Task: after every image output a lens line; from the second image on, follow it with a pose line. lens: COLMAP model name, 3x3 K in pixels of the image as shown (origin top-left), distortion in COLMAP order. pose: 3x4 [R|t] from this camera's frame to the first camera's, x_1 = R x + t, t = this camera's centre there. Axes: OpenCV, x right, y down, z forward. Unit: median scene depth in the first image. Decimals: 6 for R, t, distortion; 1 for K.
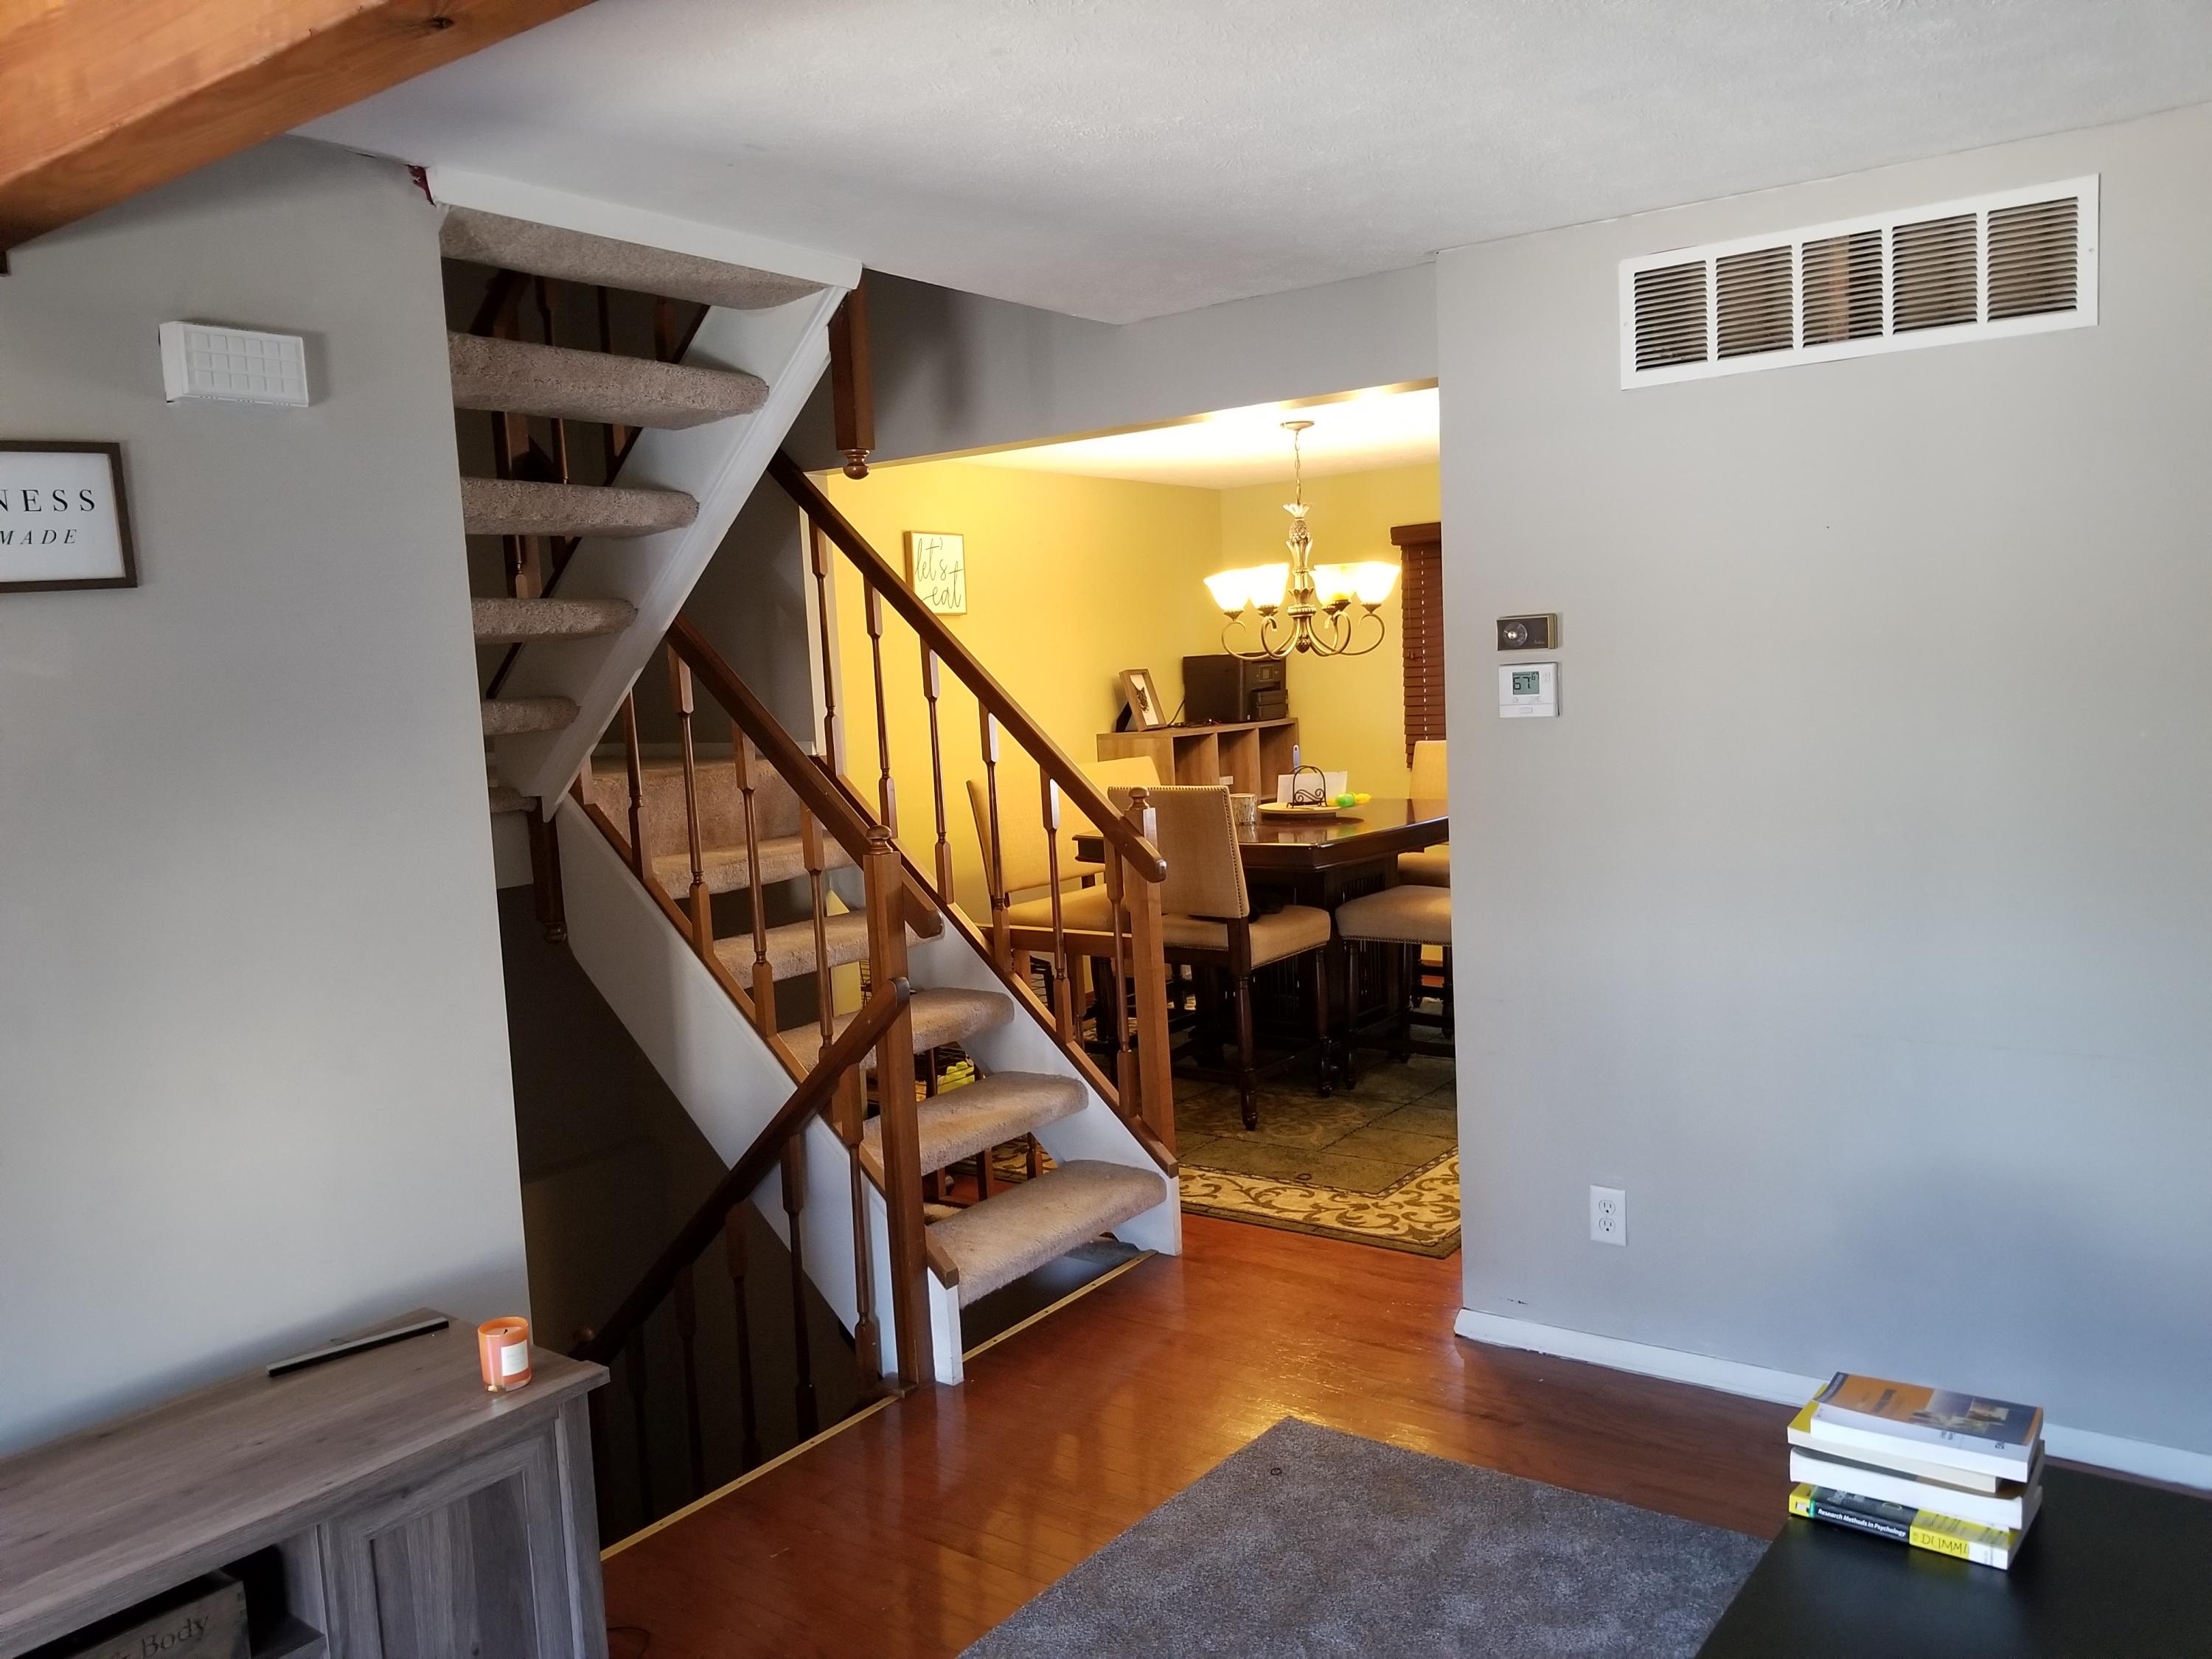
lens RADIAL K [[1724.1, 0, 1106.9], [0, 1724.1, 843.3], [0, 0, 1]] dist [0.064936, -0.087079]
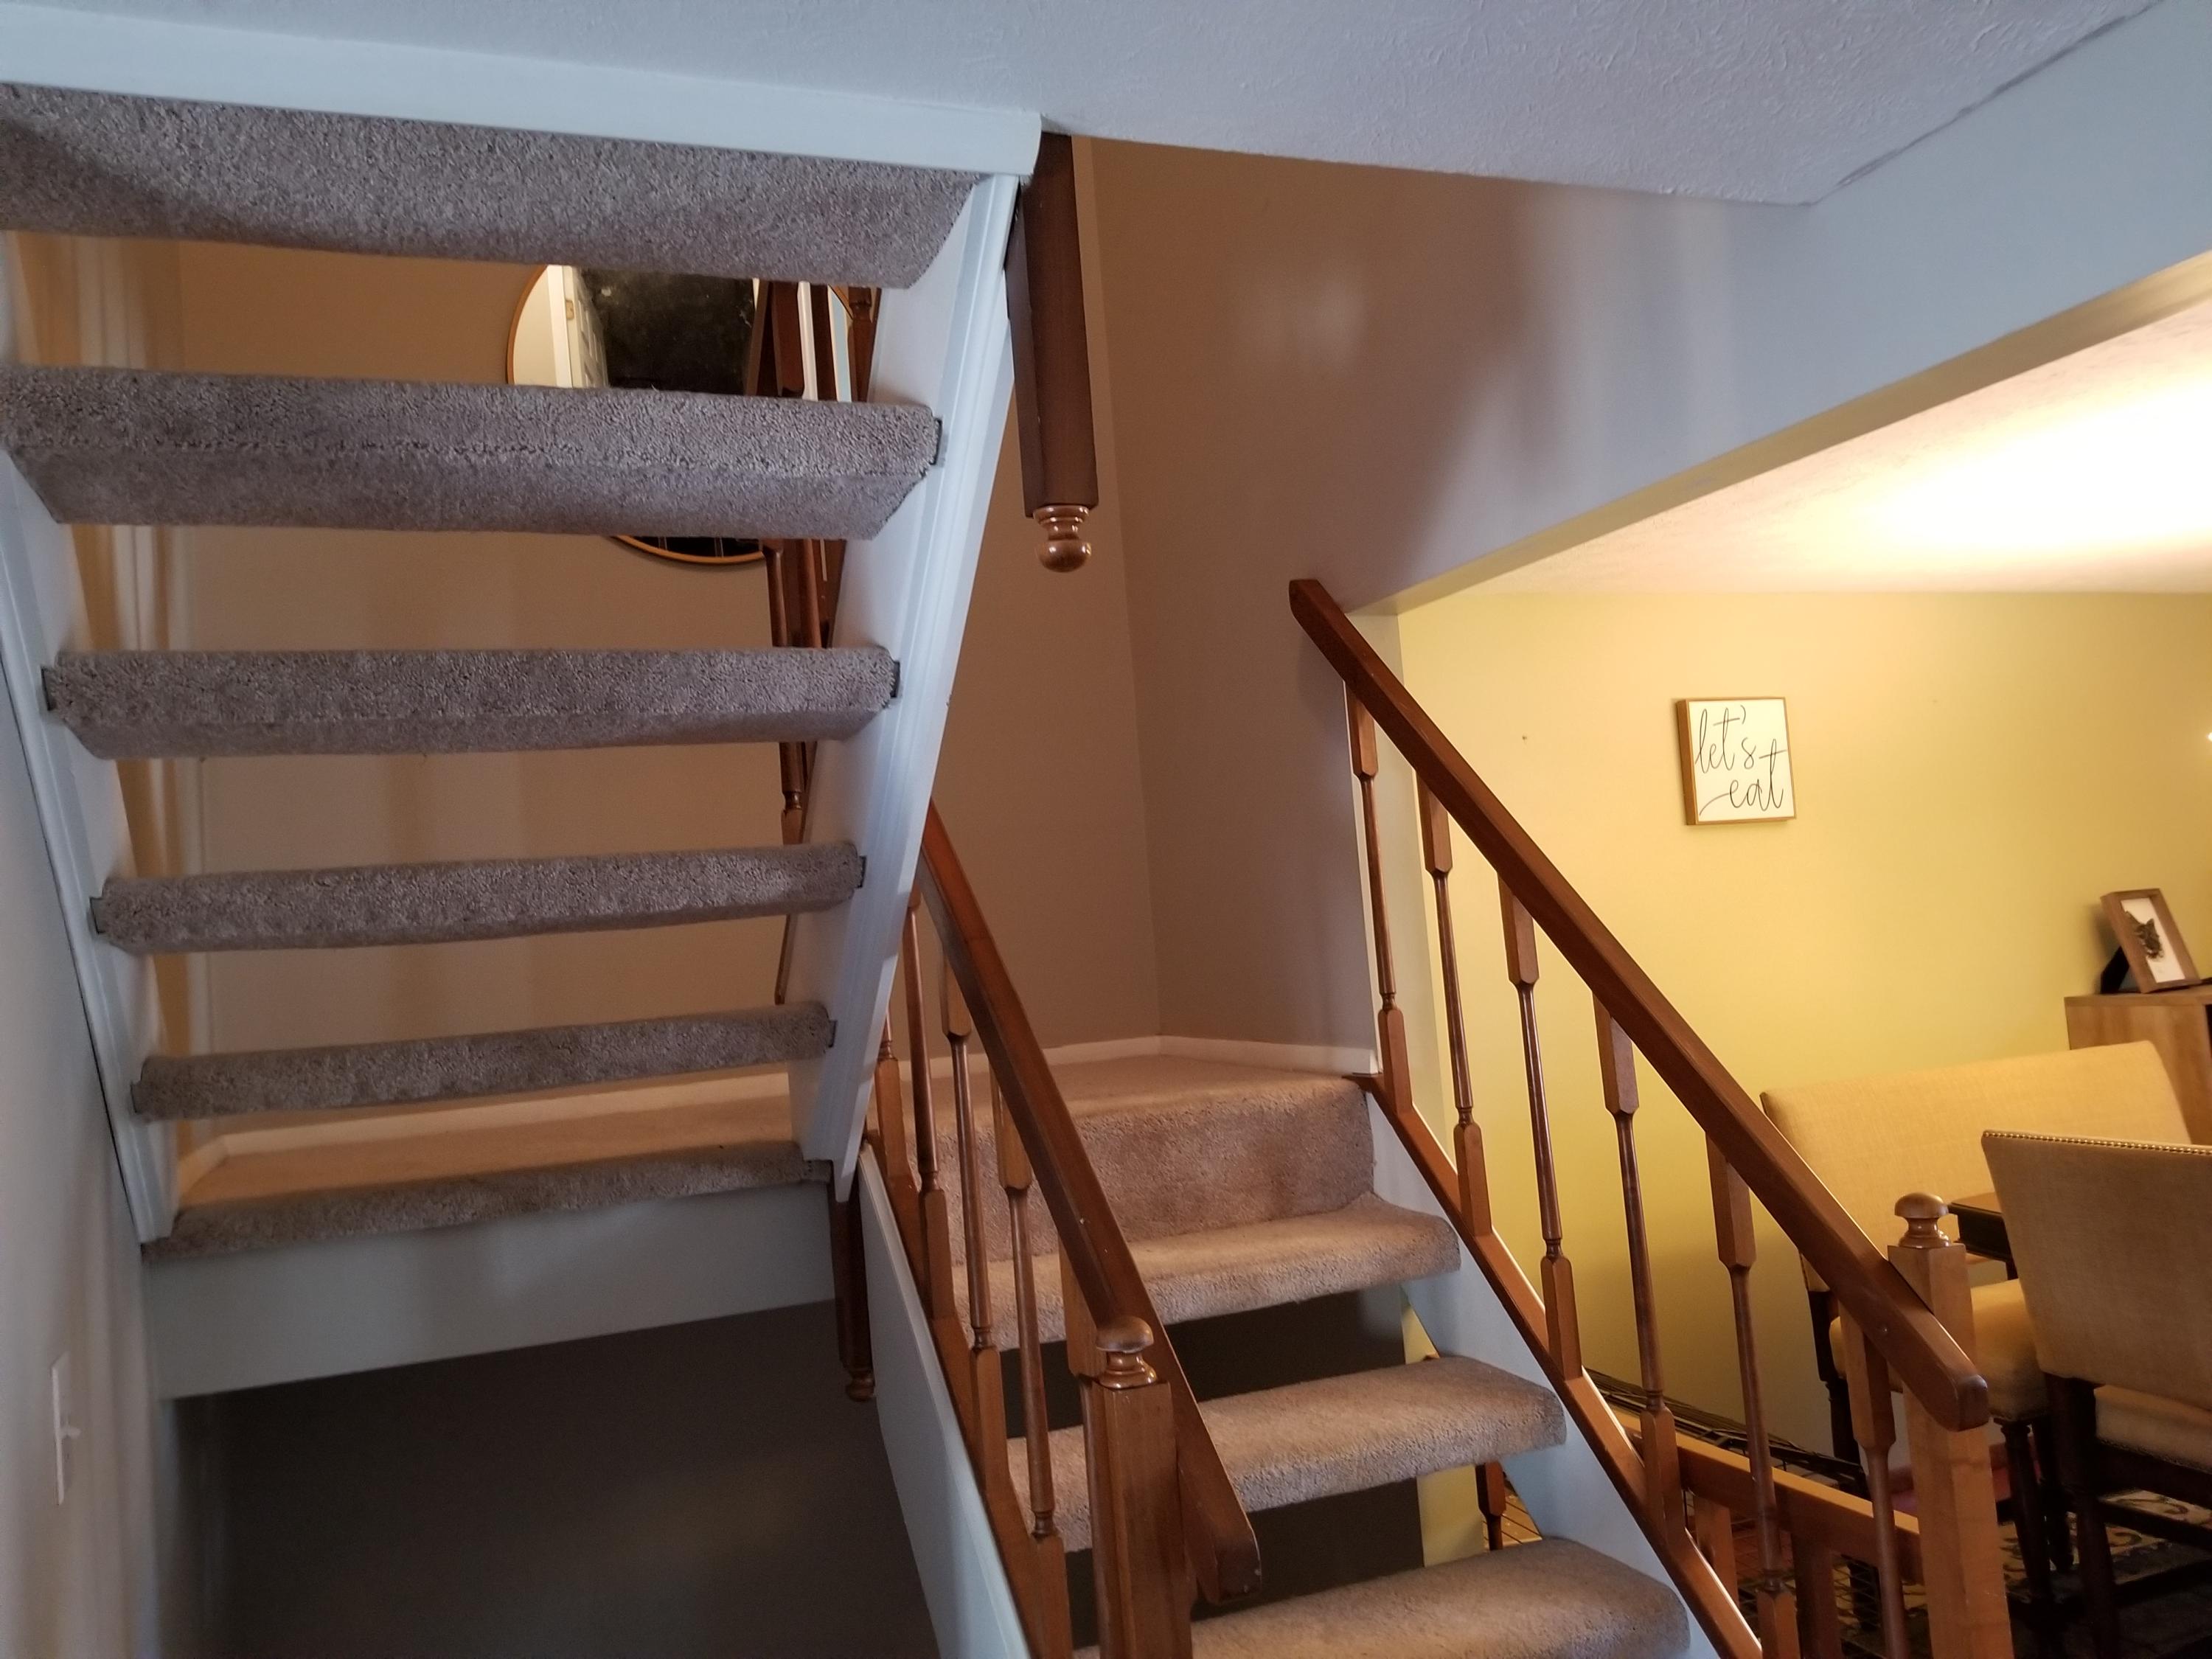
lens RADIAL K [[1724.1, 0, 1106.9], [0, 1724.1, 843.3], [0, 0, 1]] dist [0.064936, -0.087079]
pose [[0.833372, -0.044964, -0.550881, 0.092746], [-0.022701, 0.993060, -0.115398, -0.064064], [0.552246, 0.108675, 0.826568, 0.484177]]
